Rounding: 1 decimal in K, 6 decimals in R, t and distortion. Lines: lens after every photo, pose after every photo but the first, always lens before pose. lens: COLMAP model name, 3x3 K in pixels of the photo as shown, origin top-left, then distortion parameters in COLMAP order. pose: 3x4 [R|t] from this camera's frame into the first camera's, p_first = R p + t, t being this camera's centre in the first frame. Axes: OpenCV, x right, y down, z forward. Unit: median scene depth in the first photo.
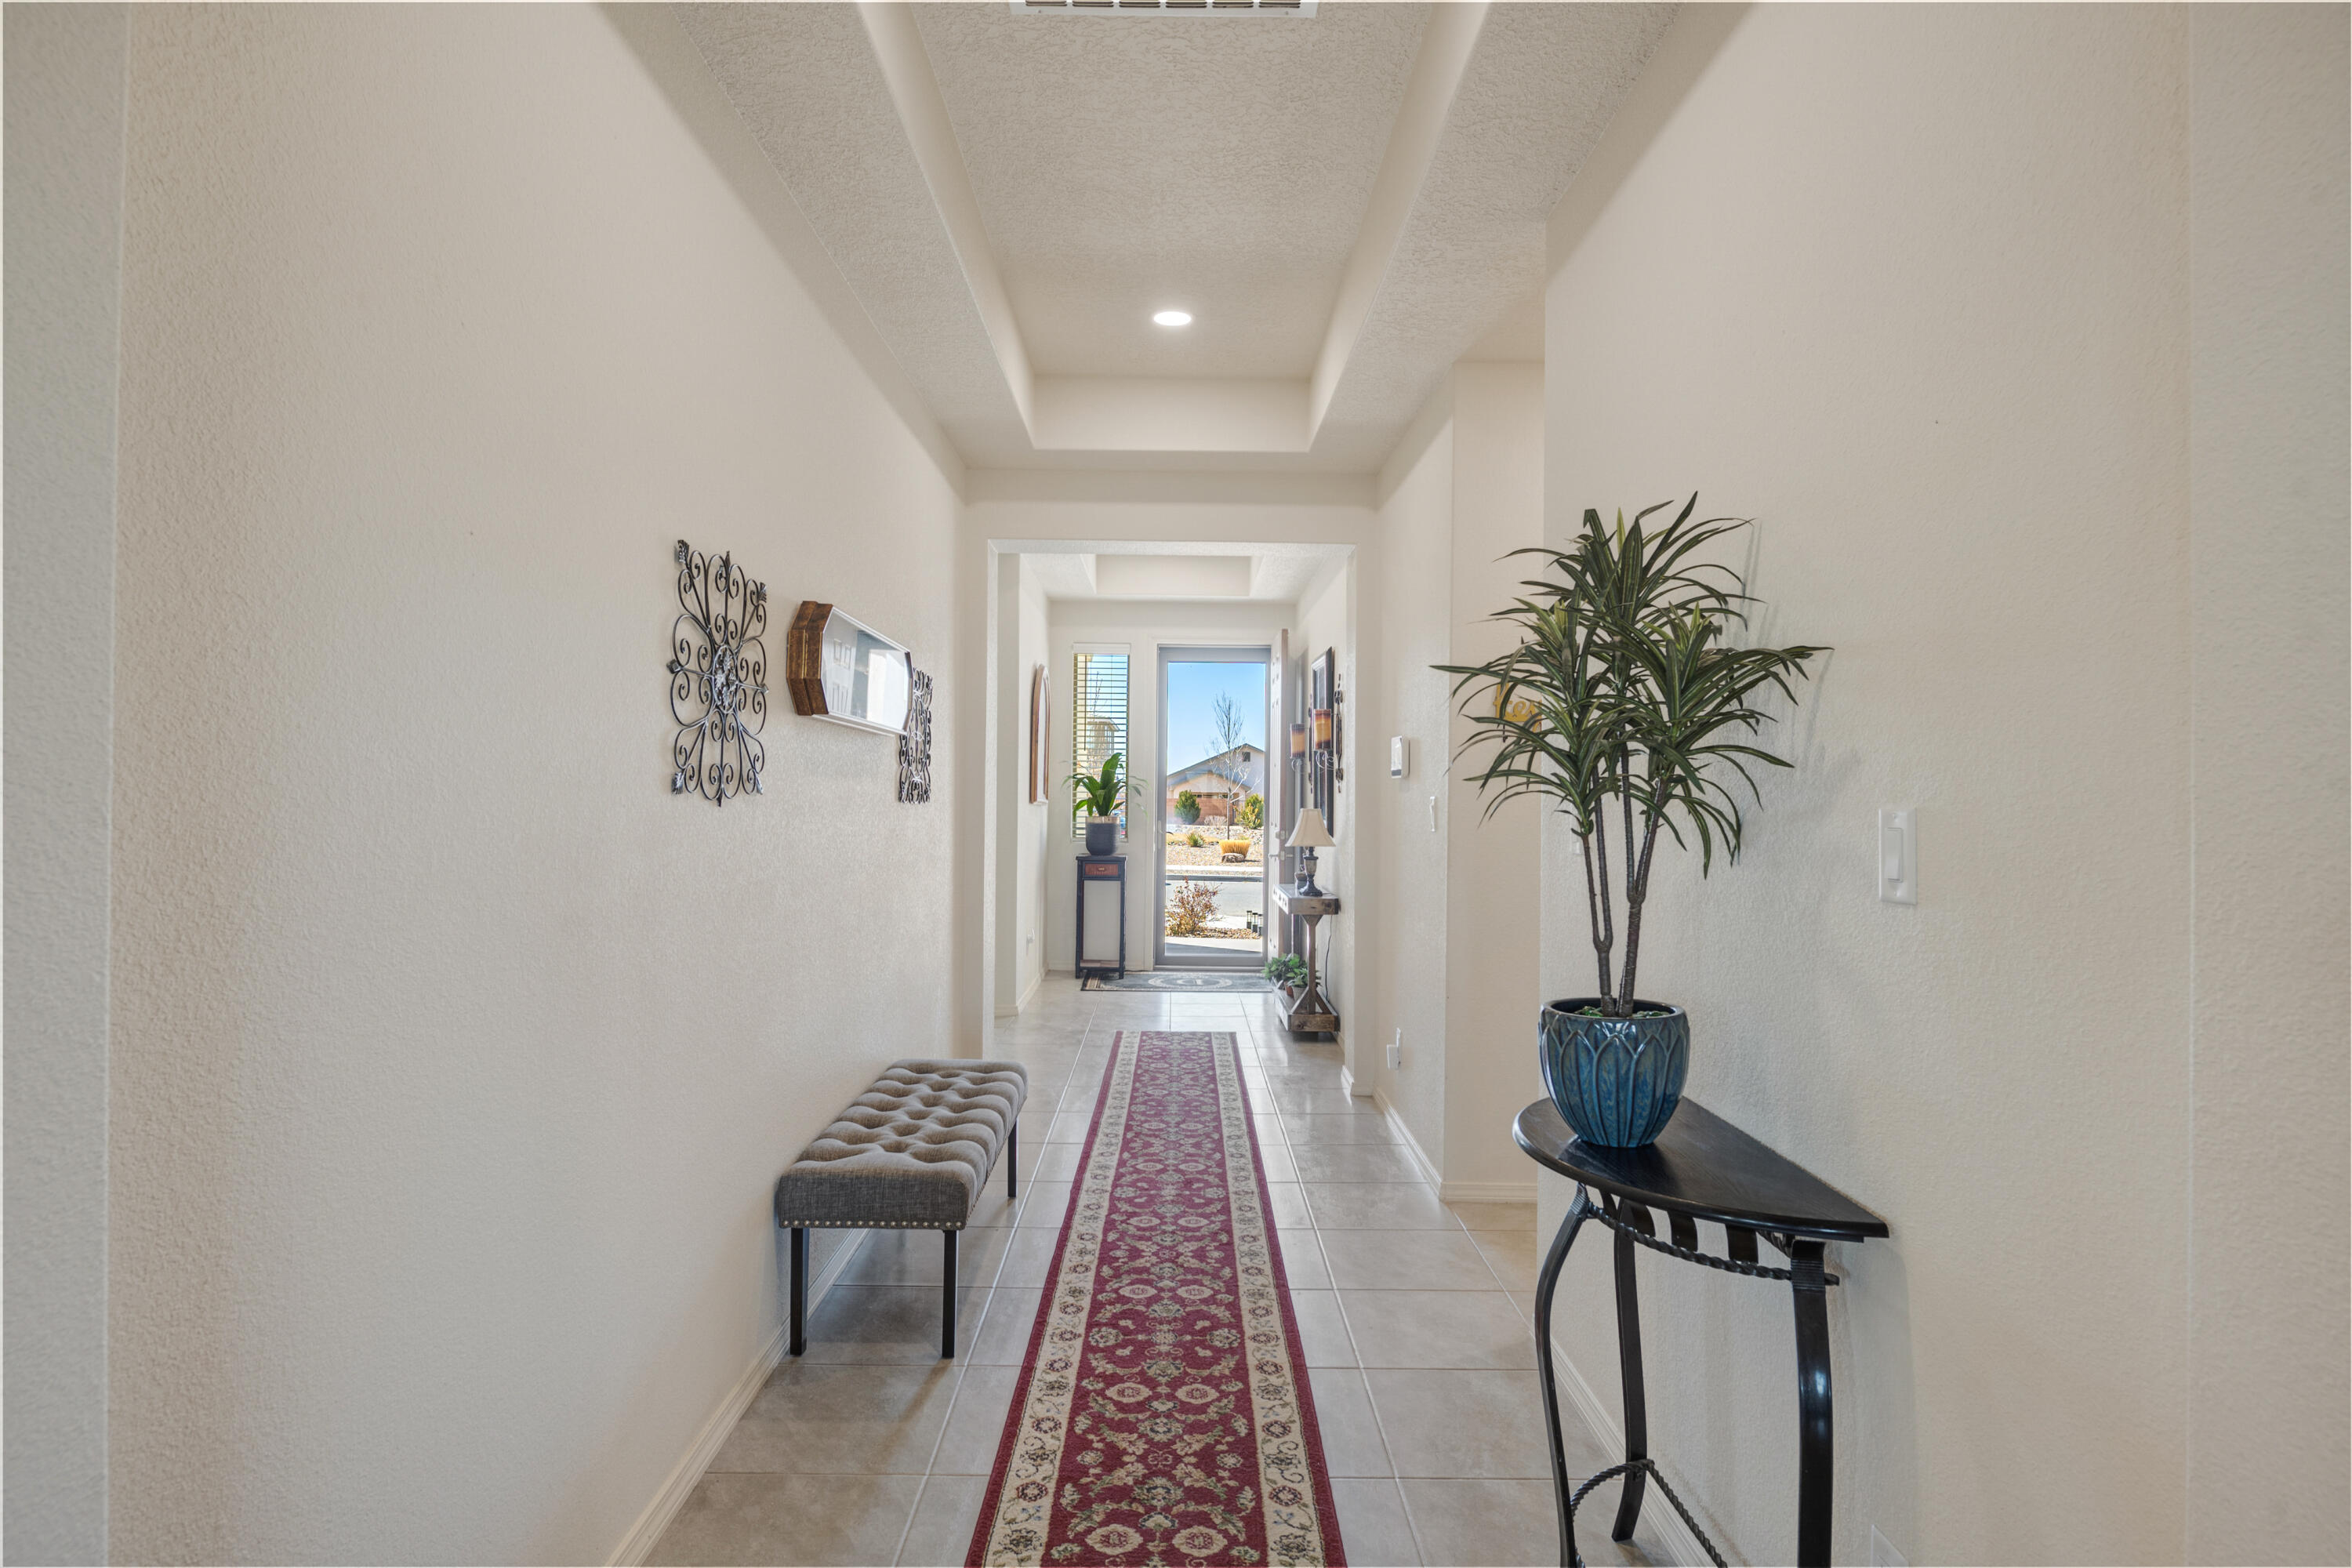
lens RADIAL K [[1219.9, 0, 1176.0], [0, 1219.9, 784.0], [0, 0, 1]] dist [0.000098, 0.000029]
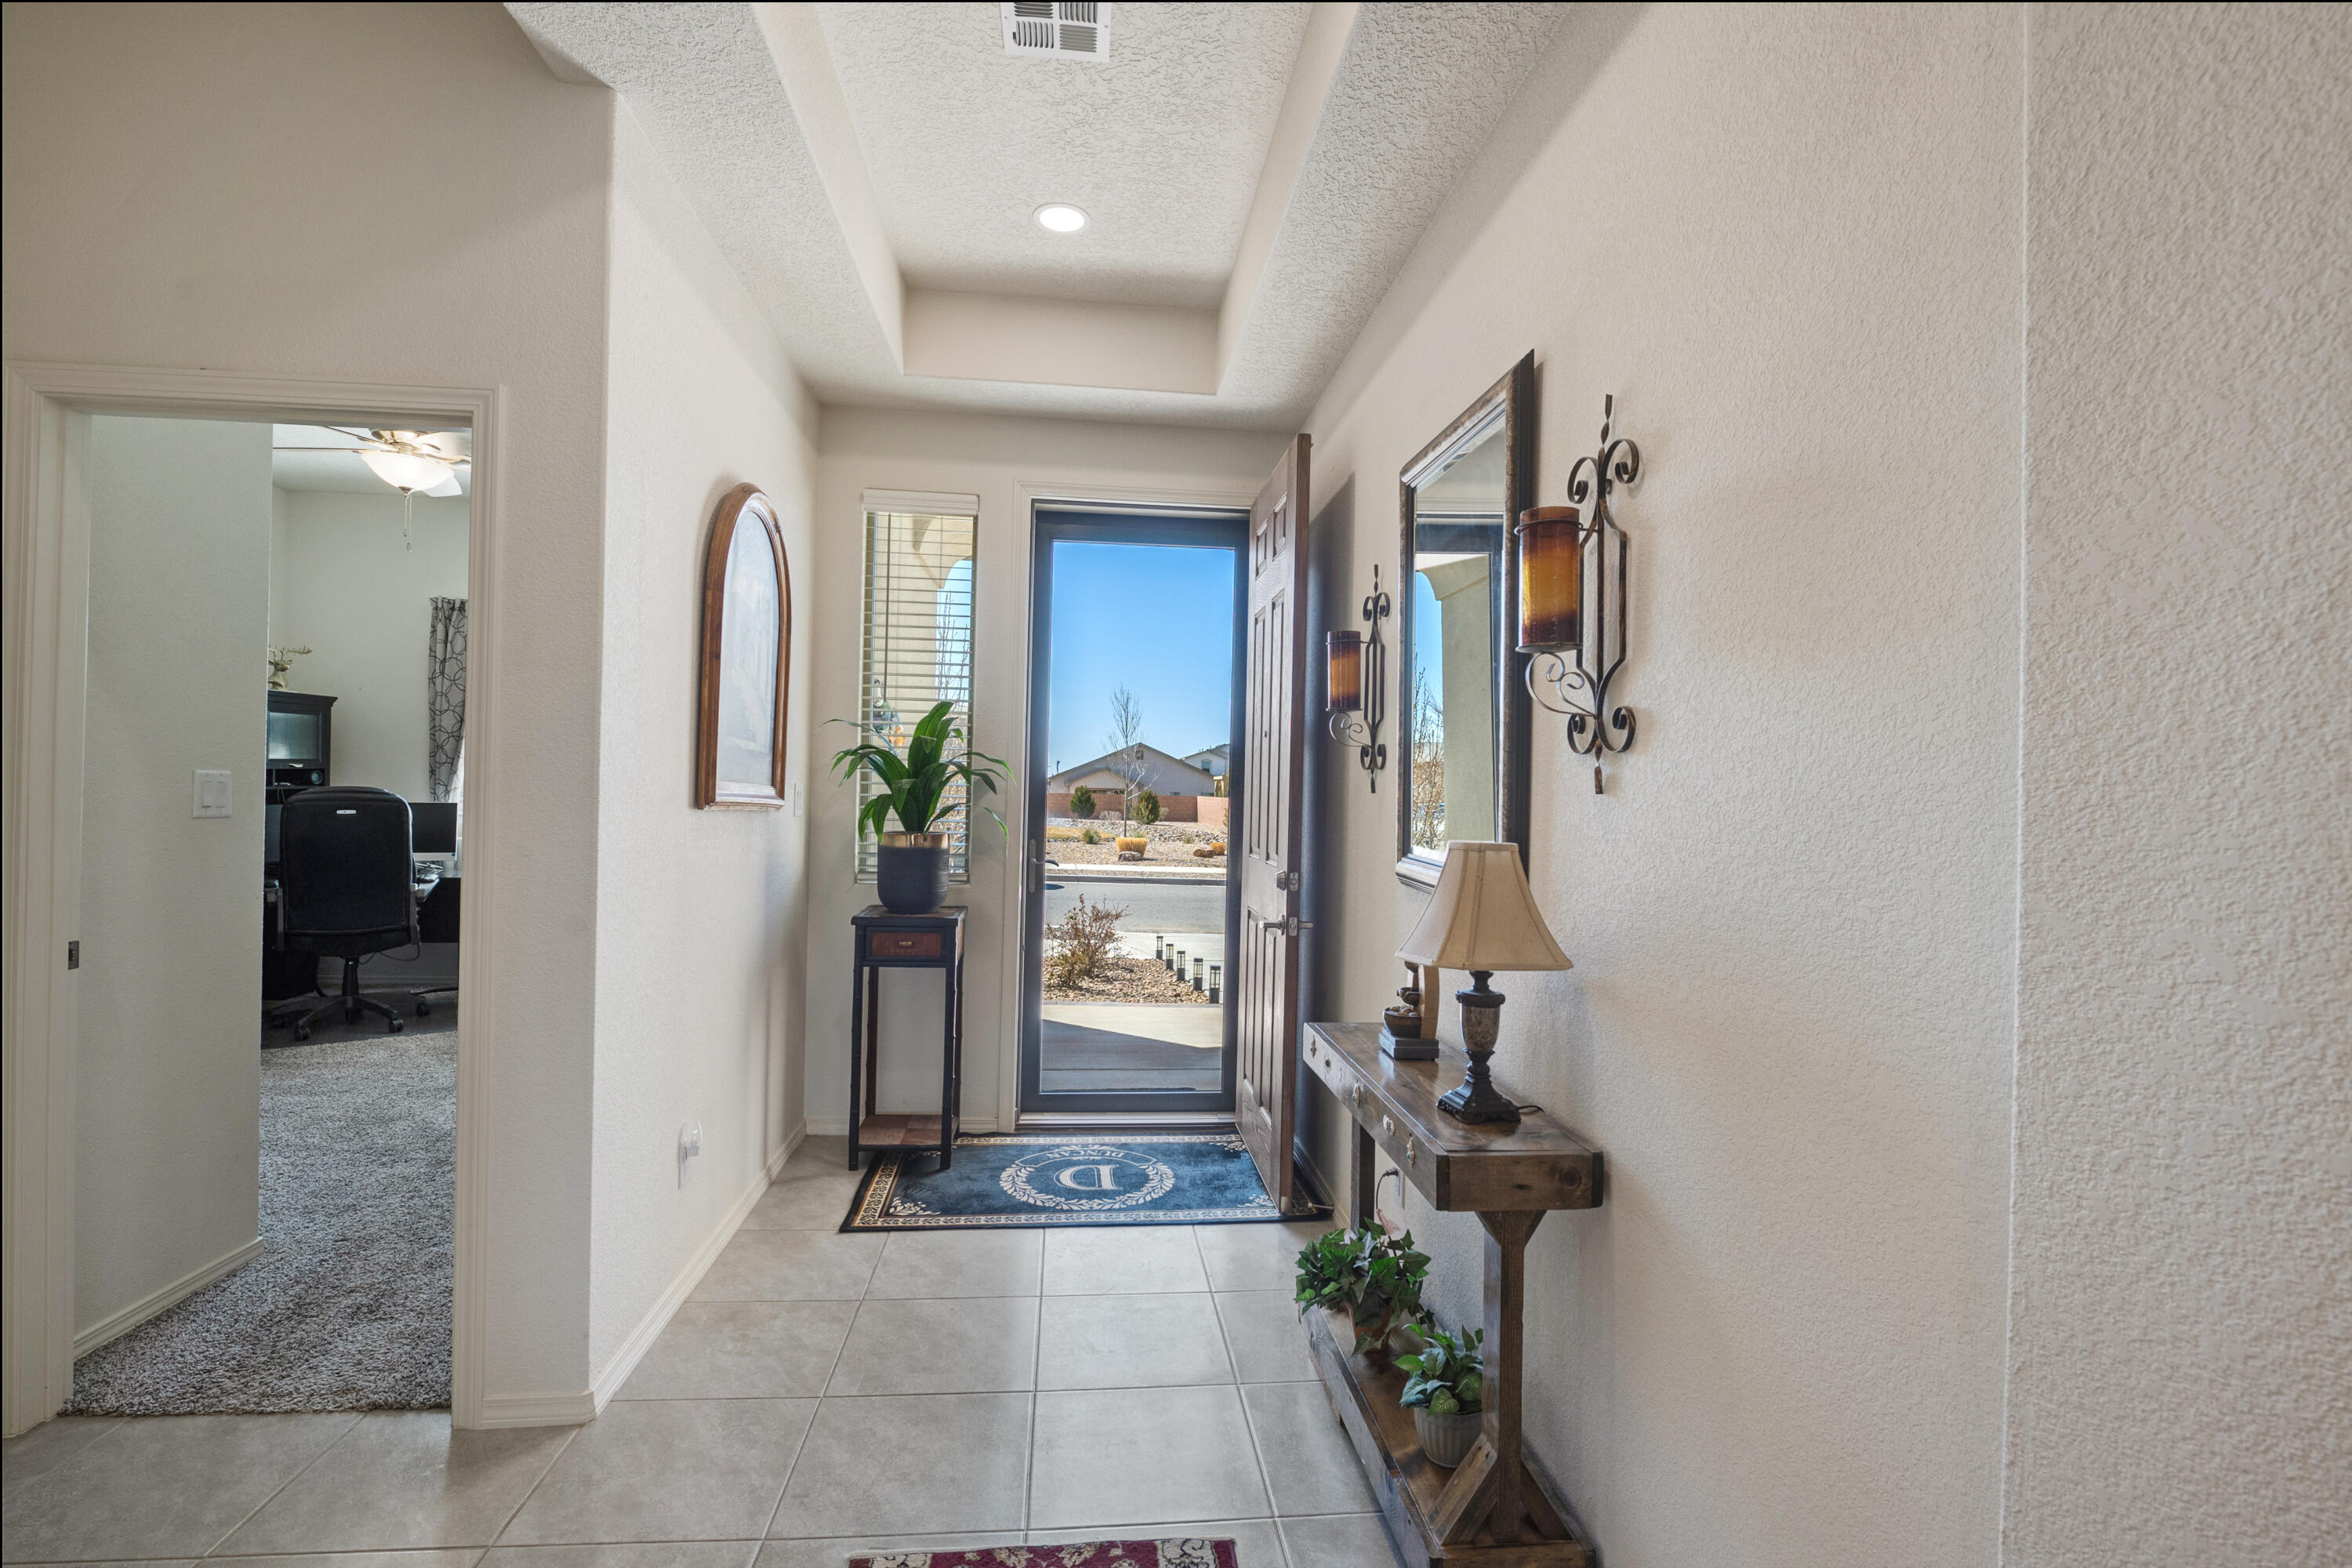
lens RADIAL K [[1093.6, 0, 1186.3], [0, 1093.6, 789.0], [0, 0, 1]] dist [-0.010807, -0.000016]
pose [[0.994571, 0.012936, 0.103249, 0.003678], [-0.013689, 0.999885, 0.006590, 0.004322], [-0.103152, -0.007968, 0.994634, 0.538399]]
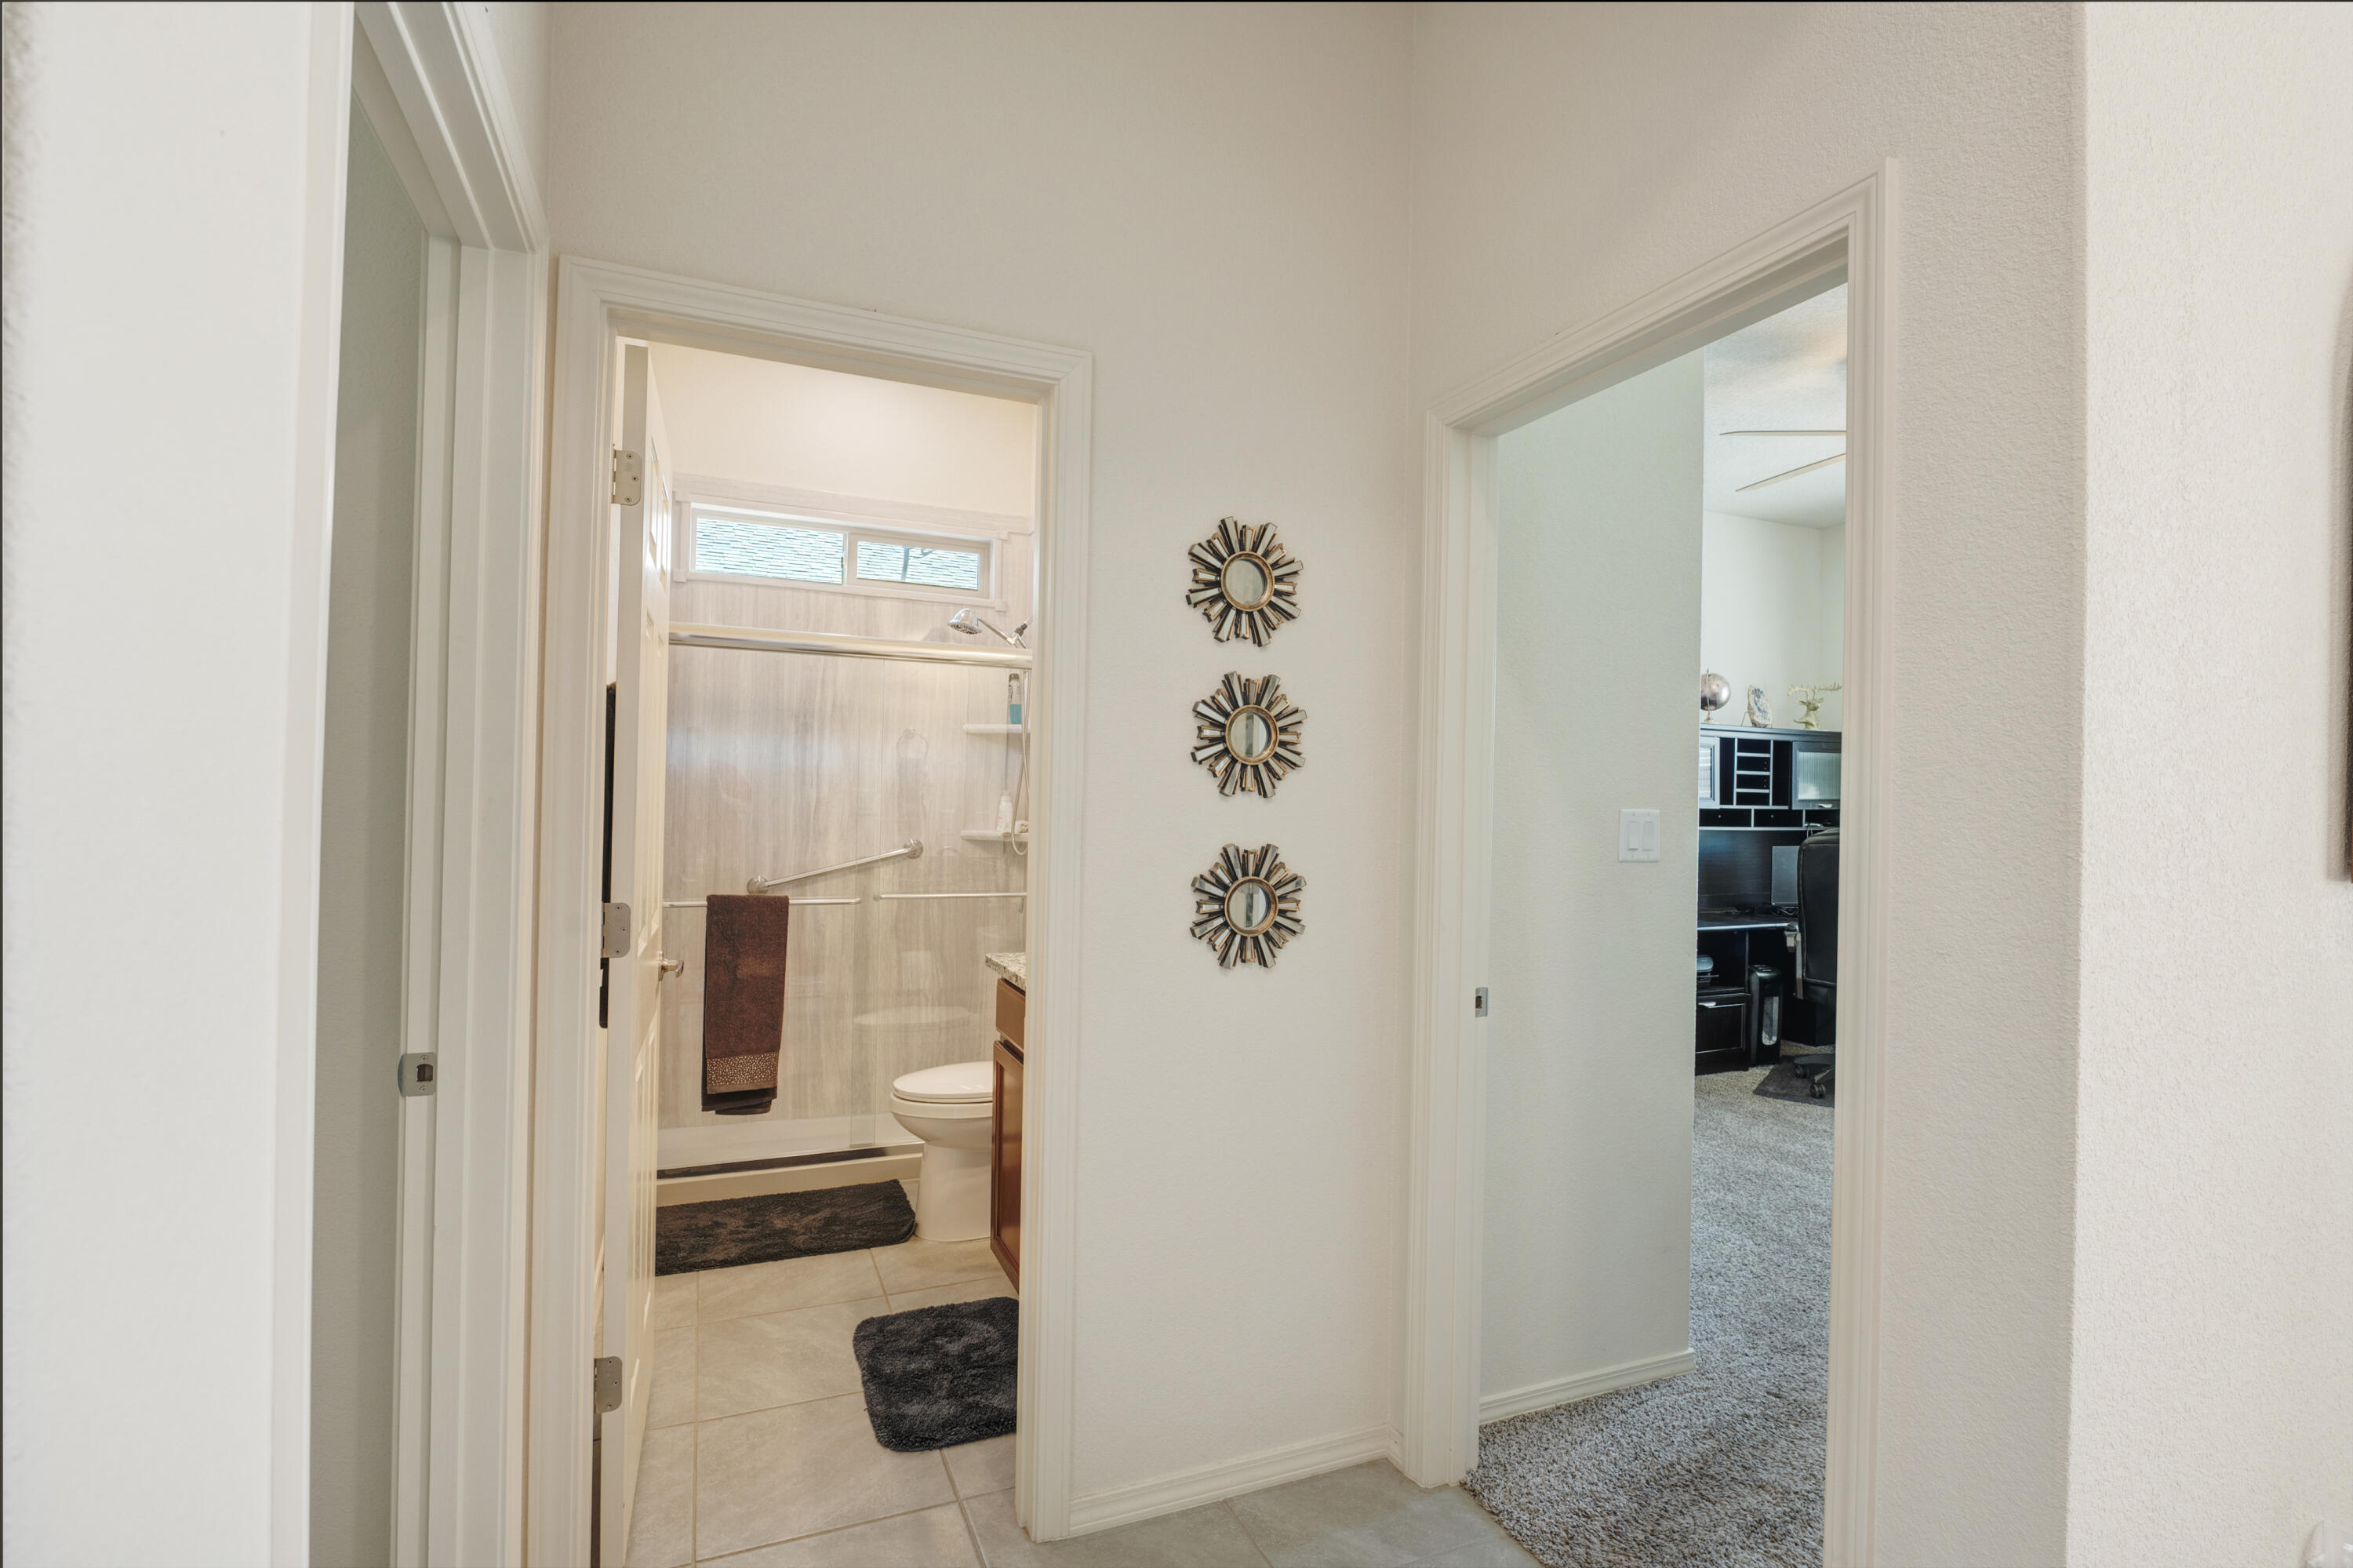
lens RADIAL K [[1094.2, 0, 1186.8], [0, 1094.2, 789.0], [0, 0, 1]] dist [-0.010807, -0.000016]
pose [[0.400360, -0.007521, -0.916327, -0.031320], [-0.011824, 0.999841, -0.013373, 0.004910], [0.916282, 0.016189, 0.400207, 0.658416]]
